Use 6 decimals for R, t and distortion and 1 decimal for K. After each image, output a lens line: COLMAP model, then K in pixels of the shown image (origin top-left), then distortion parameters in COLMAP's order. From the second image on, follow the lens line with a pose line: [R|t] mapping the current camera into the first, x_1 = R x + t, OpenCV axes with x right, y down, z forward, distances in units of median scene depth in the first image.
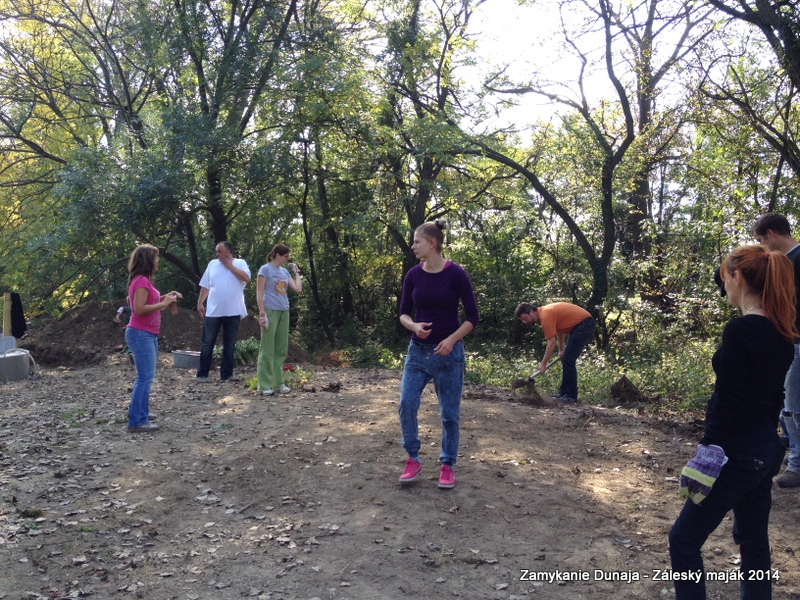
lens RADIAL K [[772.3, 0, 396.8], [0, 772.3, 302.6], [0, 0, 1]] dist [0.131679, -0.327769]
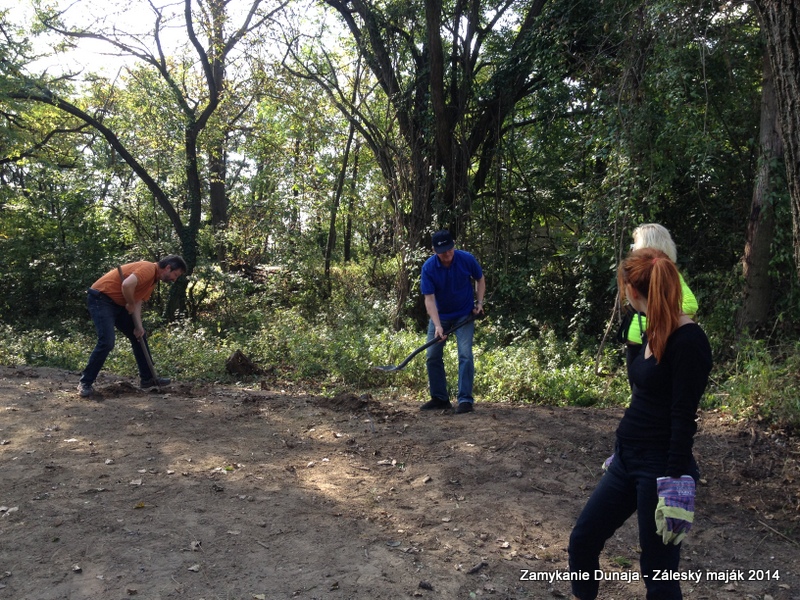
lens RADIAL K [[764.6, 0, 422.1], [0, 764.6, 298.6], [0, 0, 1]] dist [0.133789, -0.285429]
pose [[0.824248, -0.025390, 0.565660, -0.040329], [0.003131, 0.999183, 0.040286, -0.005688], [-0.566221, -0.031435, 0.823654, 0.044074]]
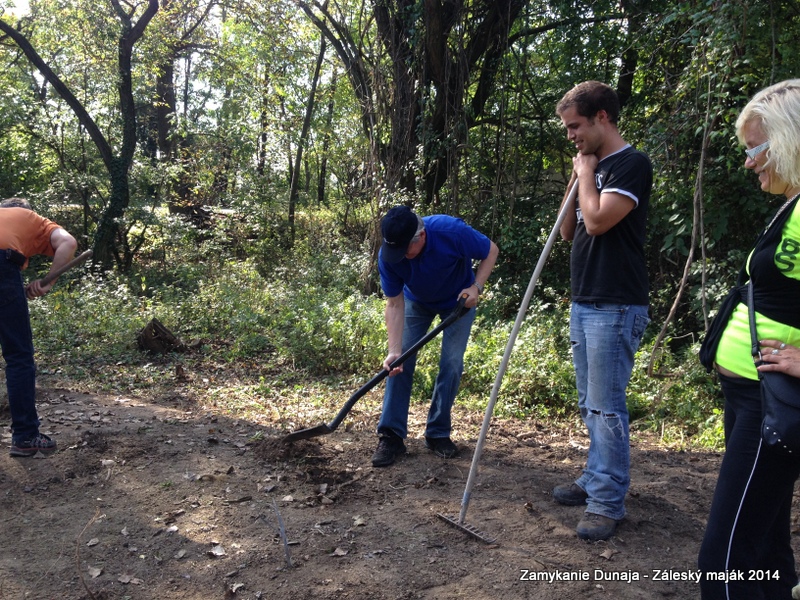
lens RADIAL K [[772.3, 0, 396.8], [0, 772.3, 302.6], [0, 0, 1]] dist [0.131679, -0.327769]
pose [[0.829110, -0.044959, 0.557275, 0.043741], [-0.021321, 0.993494, 0.111873, -0.005216], [-0.558679, -0.104637, 0.822757, 0.163979]]
